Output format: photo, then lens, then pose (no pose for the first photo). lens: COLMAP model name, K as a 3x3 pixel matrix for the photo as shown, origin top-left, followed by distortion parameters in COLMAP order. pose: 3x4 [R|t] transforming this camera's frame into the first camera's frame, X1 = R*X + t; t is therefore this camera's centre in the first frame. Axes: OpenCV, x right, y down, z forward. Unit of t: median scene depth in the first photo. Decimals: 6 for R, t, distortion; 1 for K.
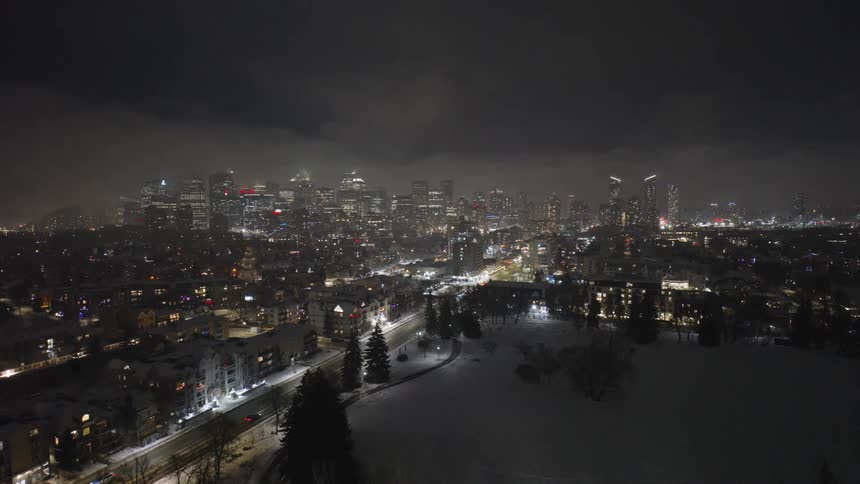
lens RADIAL K [[471.7, 0, 431.6], [0, 471.7, 238.0], [0, 0, 1]] dist [-0.002914, -0.000342]
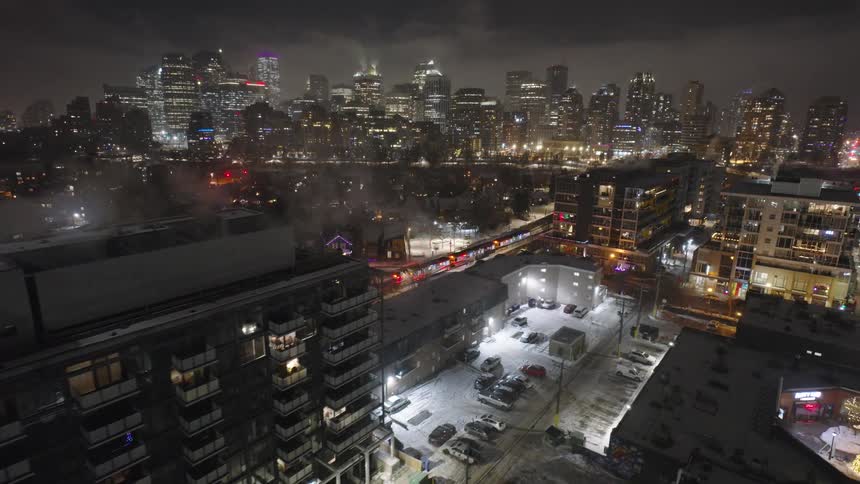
lens RADIAL K [[471.7, 0, 431.6], [0, 471.7, 238.0], [0, 0, 1]] dist [-0.002914, -0.000342]
pose [[0.960928, 0.085128, -0.263384, 0.061278], [-0.036946, 0.982465, 0.182747, -0.011275], [0.274323, -0.165876, 0.947223, 0.382191]]
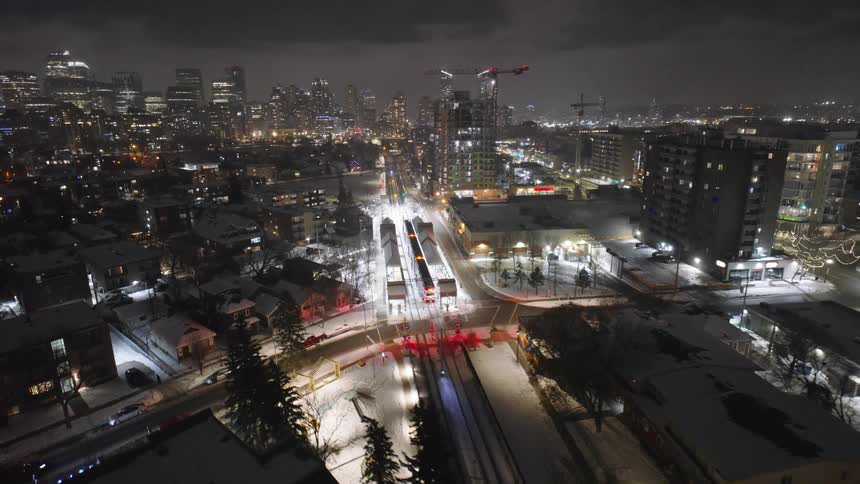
lens RADIAL K [[471.7, 0, 431.6], [0, 471.7, 238.0], [0, 0, 1]] dist [-0.002914, -0.000342]
pose [[0.880459, -0.121847, 0.458198, -0.069747], [0.033689, 0.980048, 0.195886, 0.000139], [-0.472924, -0.157033, 0.866997, 0.228488]]
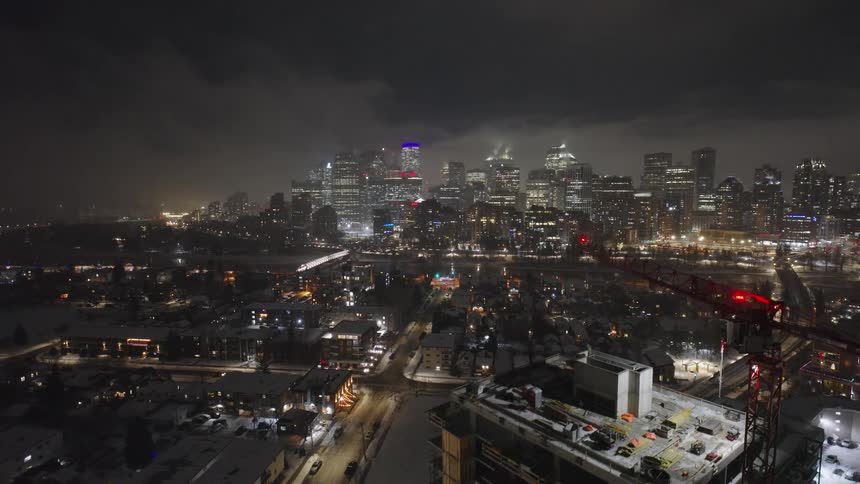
lens RADIAL K [[471.7, 0, 431.6], [0, 471.7, 238.0], [0, 0, 1]] dist [-0.002914, -0.000342]
pose [[0.871796, 0.048144, -0.487497, 0.031331], [-0.029348, 0.998504, 0.046127, -0.030119], [0.488989, -0.025906, 0.871905, 0.337439]]
